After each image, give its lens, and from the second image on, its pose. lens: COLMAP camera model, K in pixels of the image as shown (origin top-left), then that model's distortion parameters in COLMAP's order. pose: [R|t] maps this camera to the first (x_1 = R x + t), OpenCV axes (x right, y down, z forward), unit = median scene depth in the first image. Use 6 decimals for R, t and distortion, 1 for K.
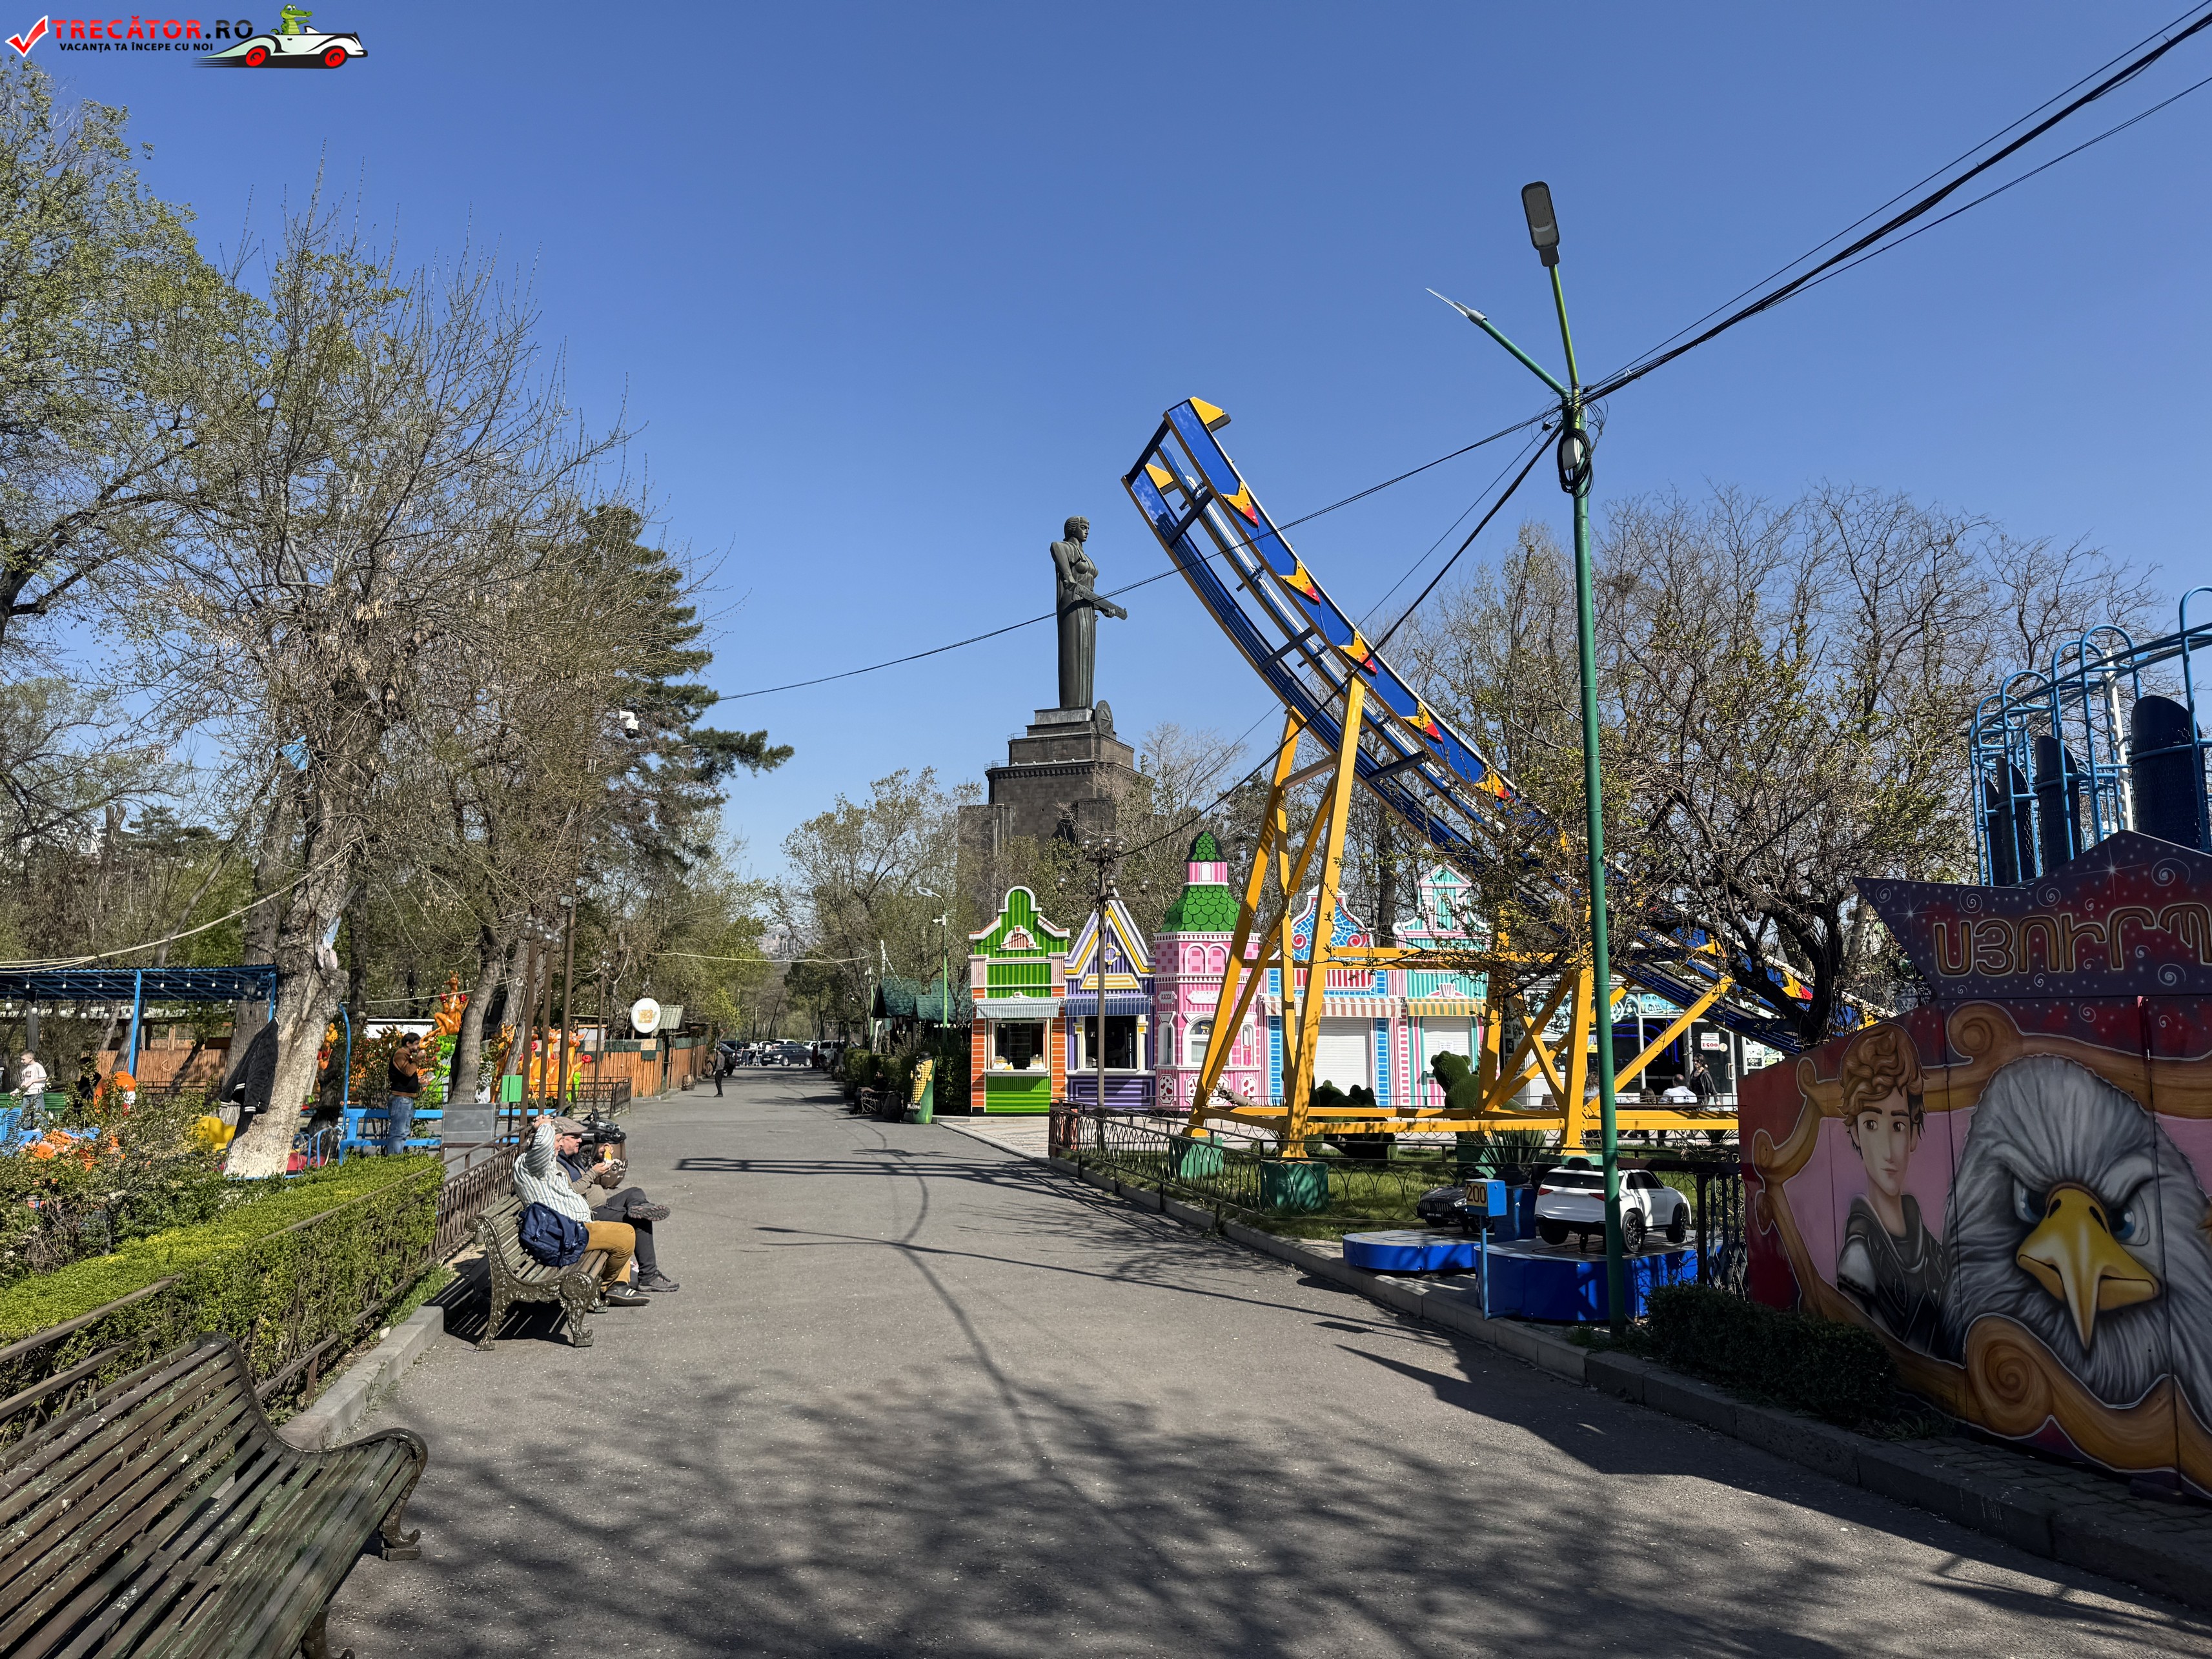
lens RADIAL K [[1552.6, 0, 1121.4], [0, 1552.6, 814.1], [0, 0, 1]] dist [0.076633, -0.003406]
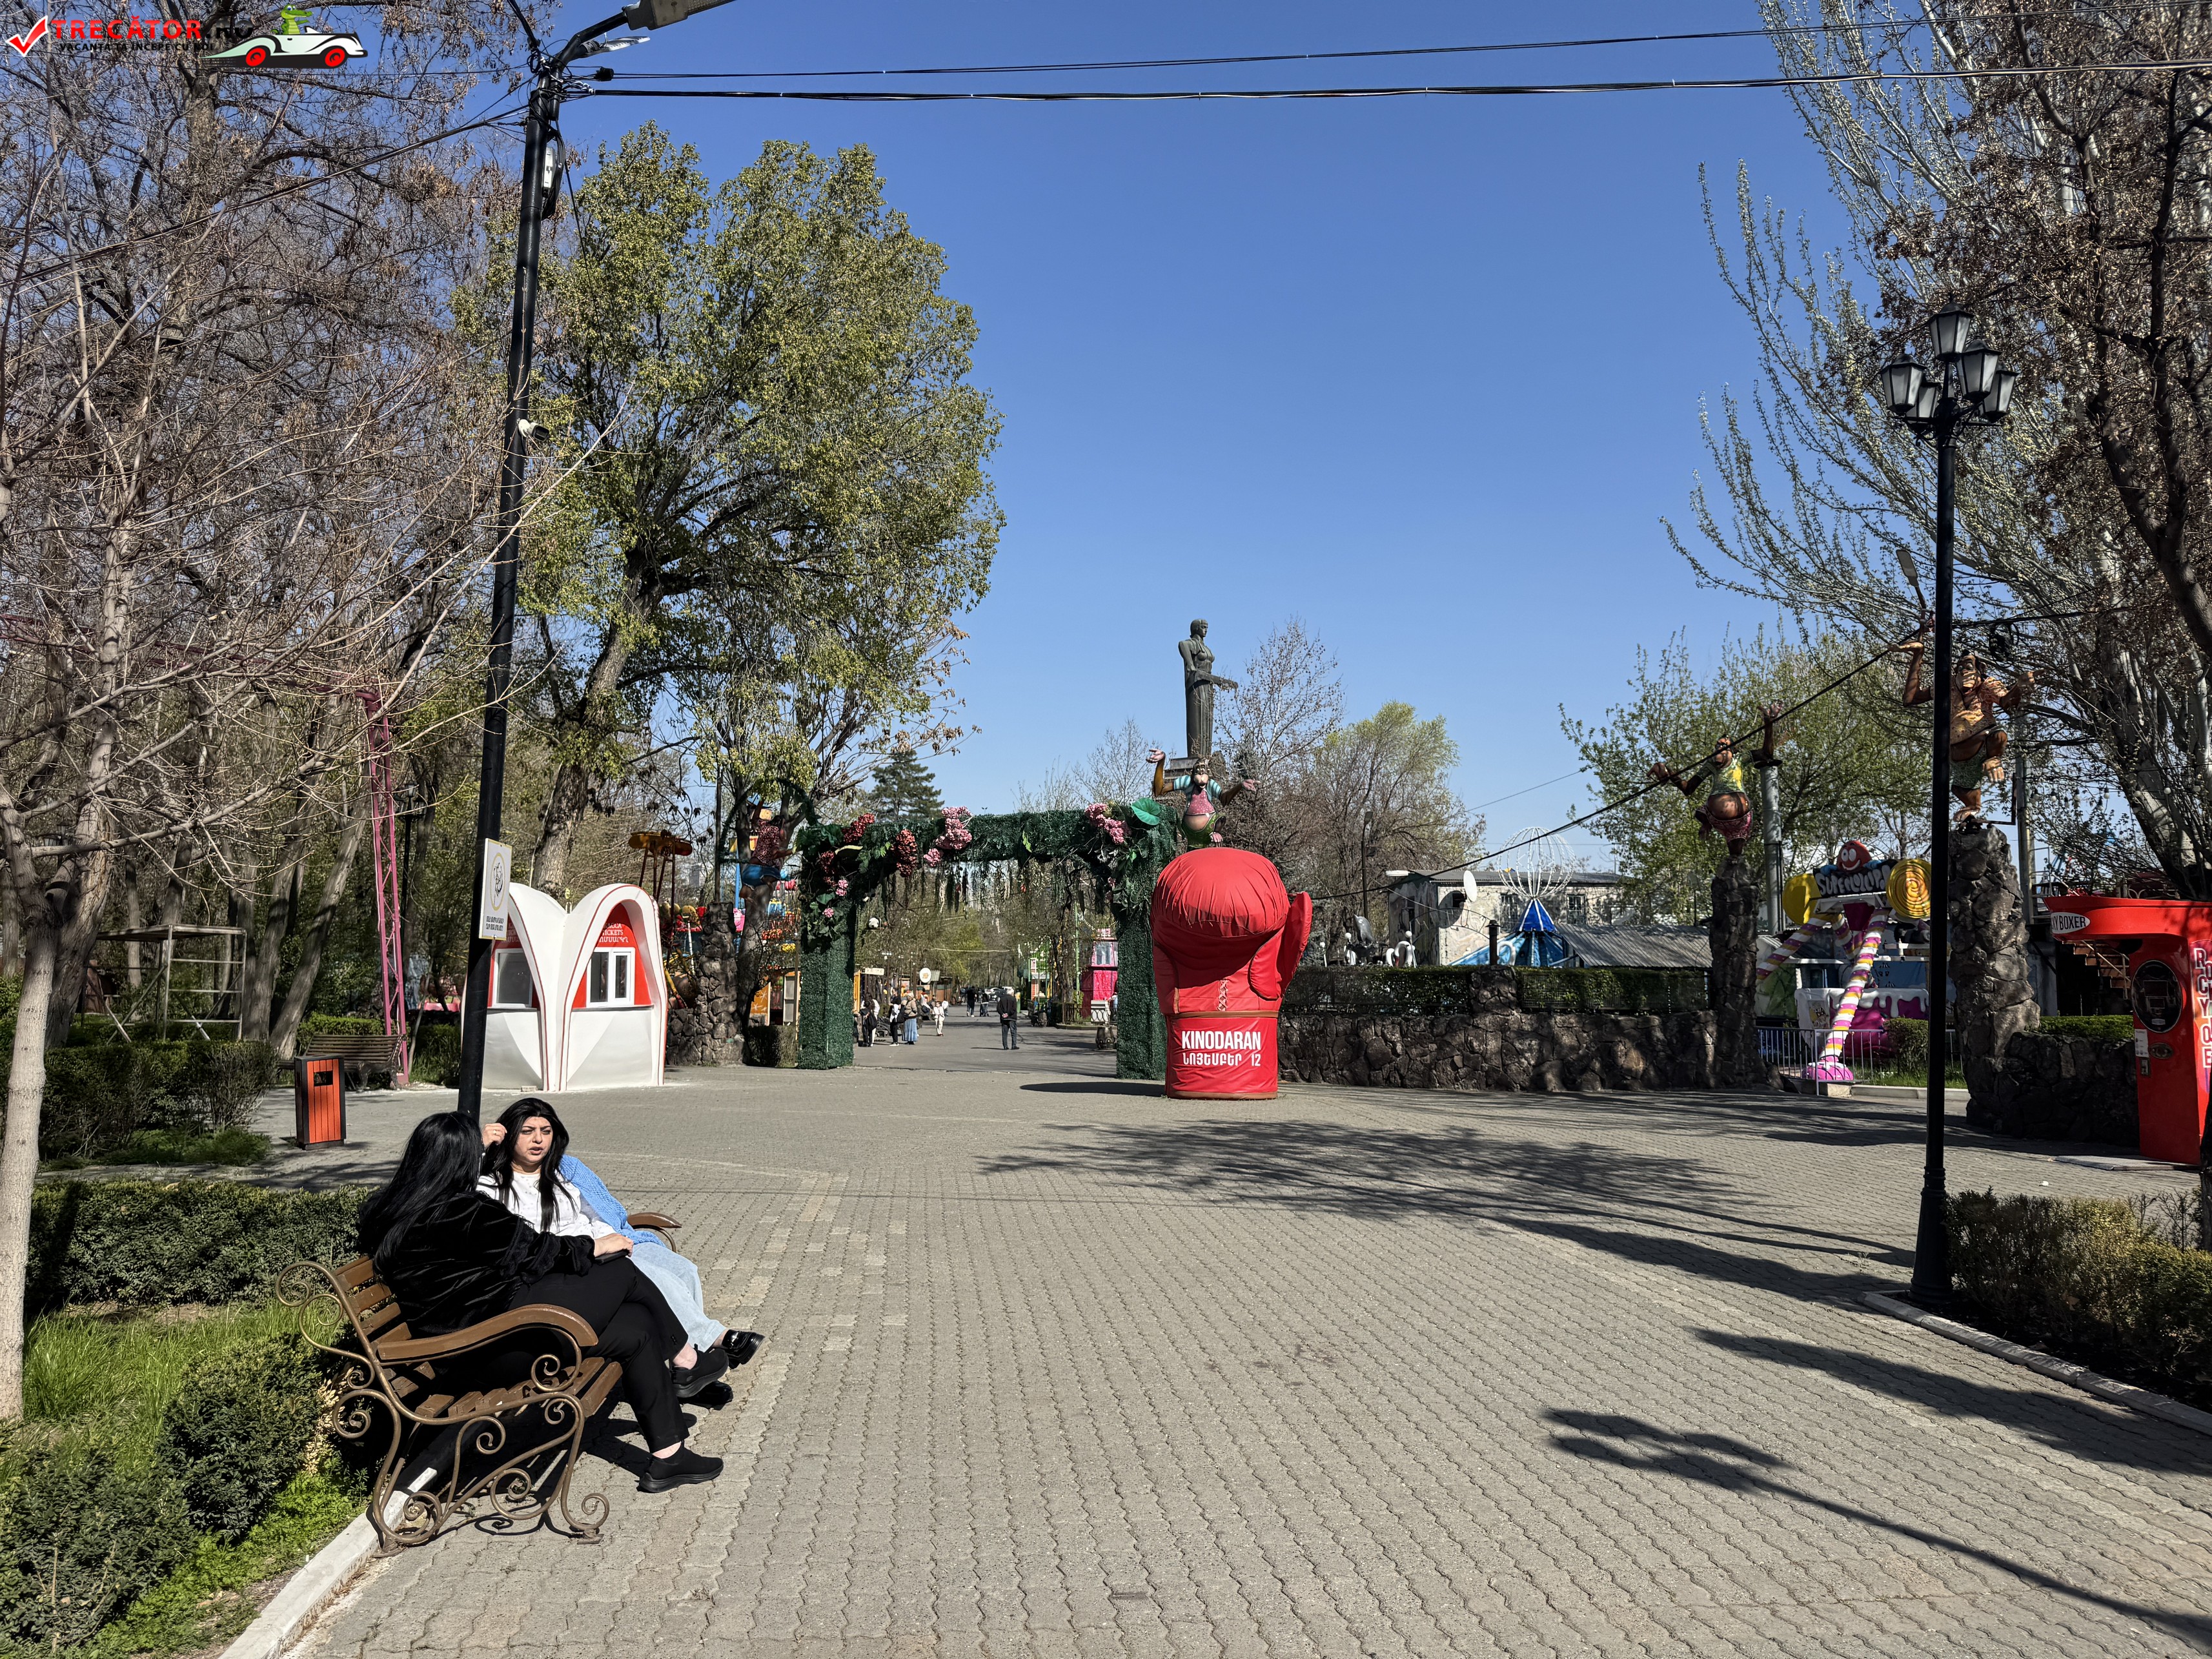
lens RADIAL K [[1552.6, 0, 1093.8], [0, 1552.6, 835.5], [0, 0, 1]] dist [0.076633, -0.003406]
pose [[0.985559, -0.010196, -0.169023, 0.309384], [0.017816, 0.998889, 0.043623, -0.160378], [0.168391, -0.046005, 0.984646, -1.124497]]
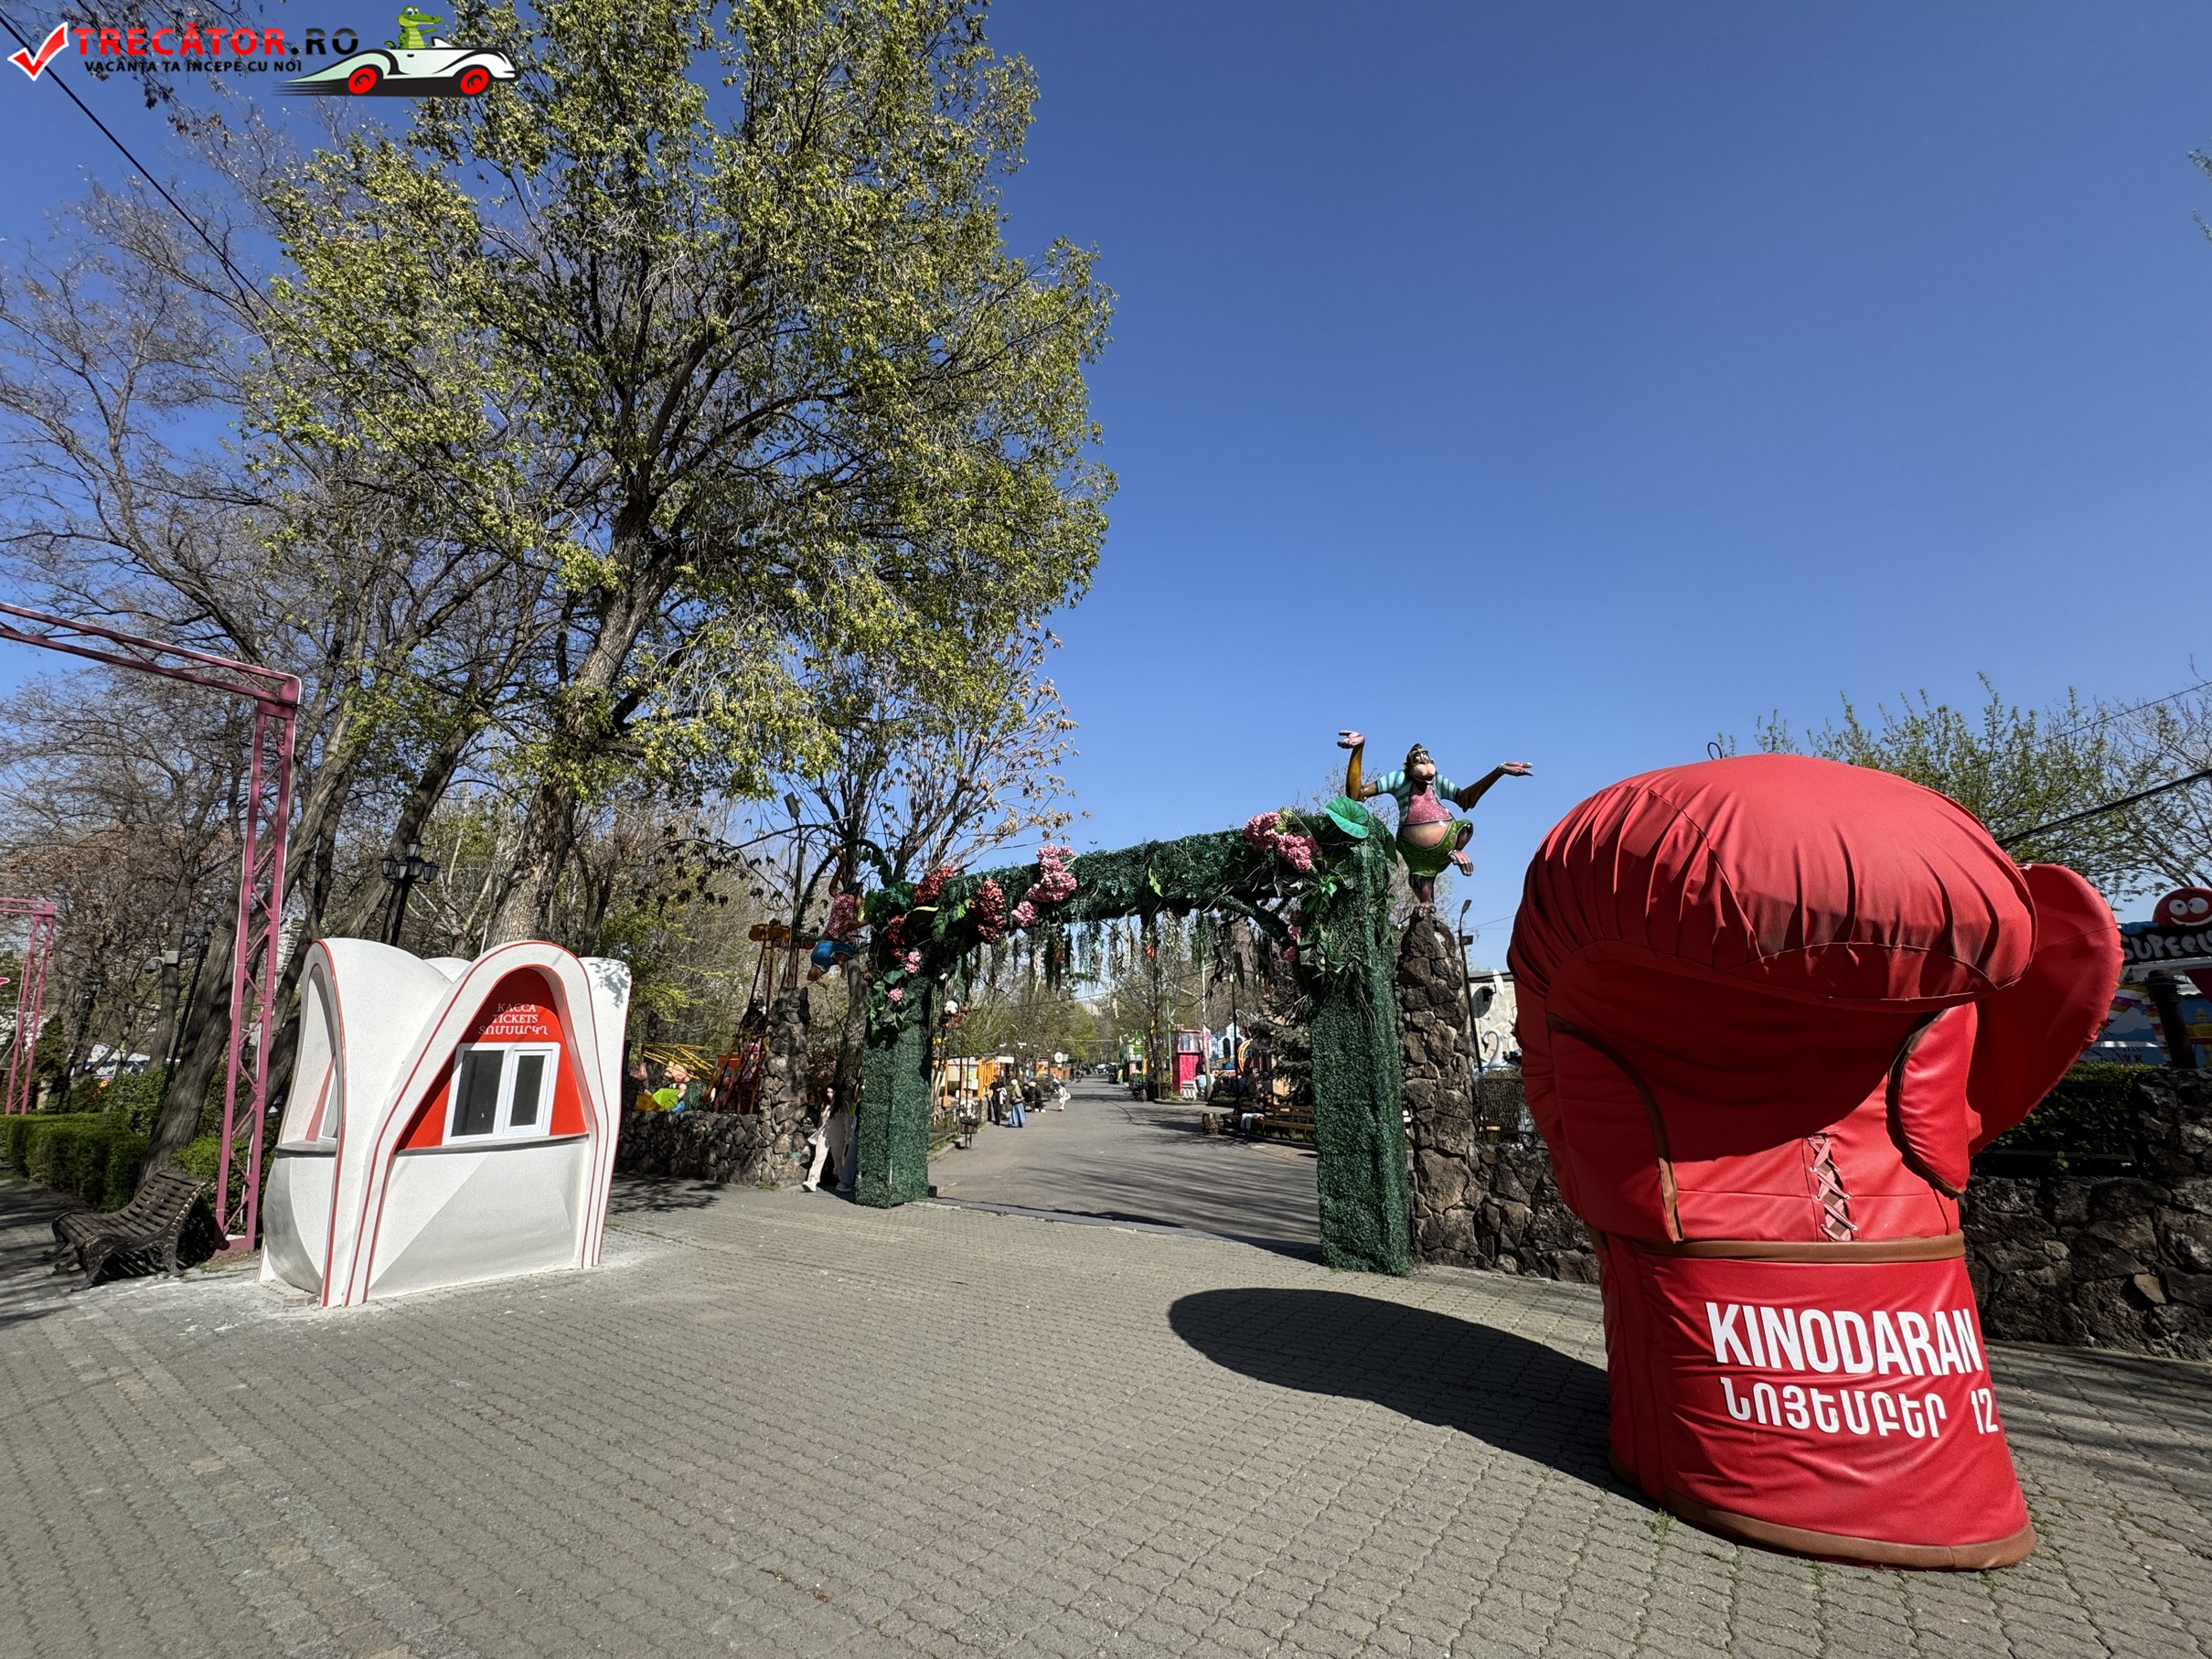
lens RADIAL K [[885.1, 0, 1096.1], [0, 885.1, 818.2], [0, 0, 1]] dist [-0.005698, 0.000313]
pose [[0.970893, -0.063380, -0.230977, 0.249392], [0.034005, 0.991060, -0.129008, -0.131857], [0.237089, 0.117399, 0.964368, -0.880194]]
